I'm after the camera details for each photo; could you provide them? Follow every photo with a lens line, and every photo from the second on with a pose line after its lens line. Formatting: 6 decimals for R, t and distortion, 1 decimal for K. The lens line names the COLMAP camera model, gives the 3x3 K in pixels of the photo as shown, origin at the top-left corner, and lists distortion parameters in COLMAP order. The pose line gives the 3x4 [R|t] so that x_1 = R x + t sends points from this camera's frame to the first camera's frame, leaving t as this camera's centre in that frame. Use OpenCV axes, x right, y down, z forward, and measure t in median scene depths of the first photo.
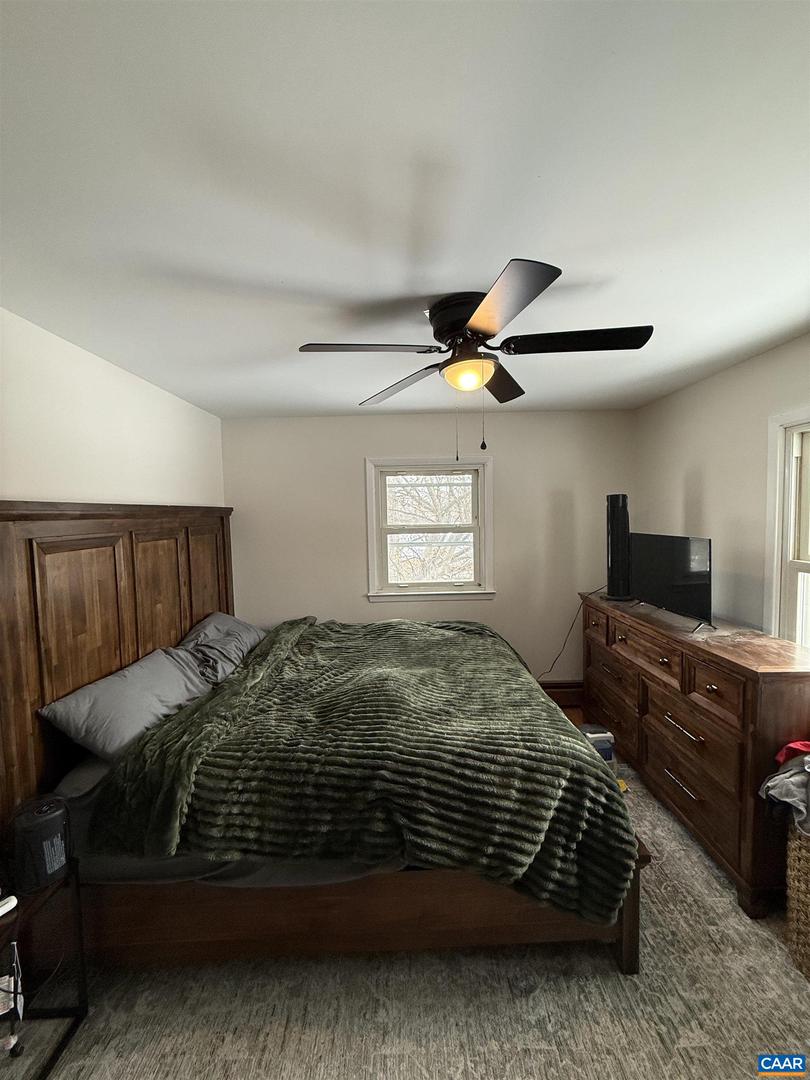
lens RADIAL K [[430.8, 0, 404.5], [0, 430.8, 537.0], [0, 0, 1]] dist [0.000026, -0.000027]
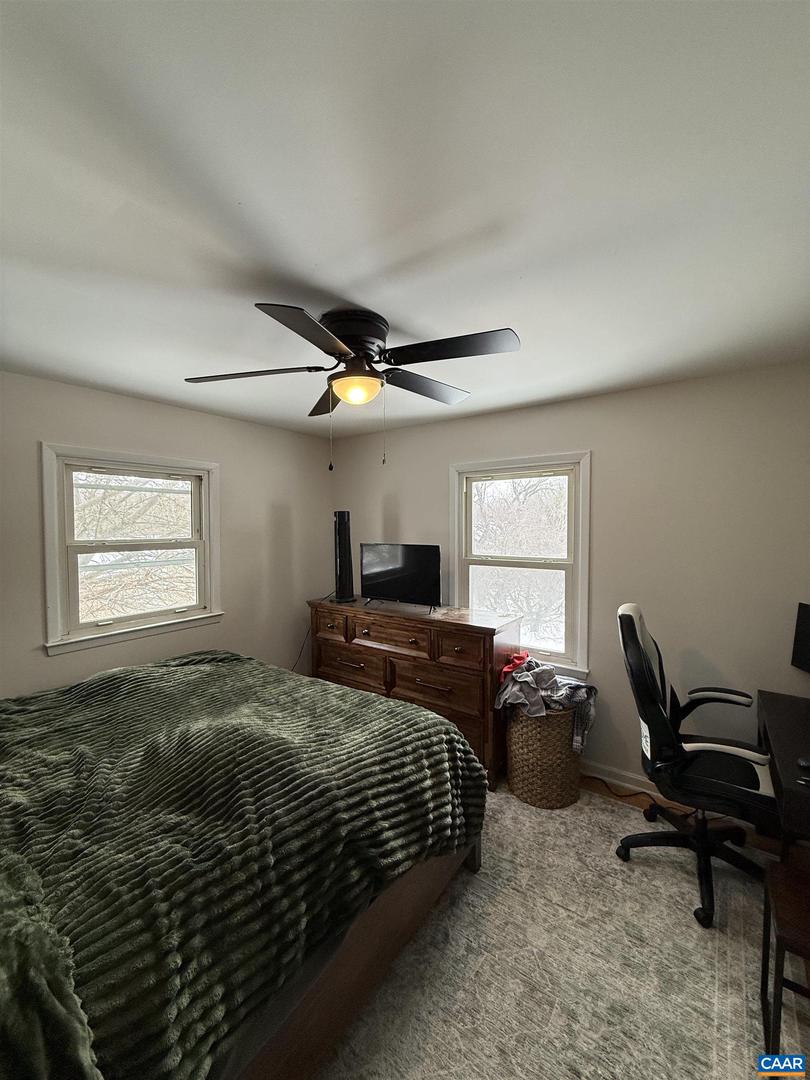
lens RADIAL K [[430.8, 0, 404.5], [0, 430.8, 537.0], [0, 0, 1]] dist [0.000026, -0.000027]
pose [[0.592549, -0.008443, 0.805490, -0.584126], [0.038855, 0.999081, -0.018111, -0.001747], [-0.804596, 0.042029, 0.592333, 0.300353]]
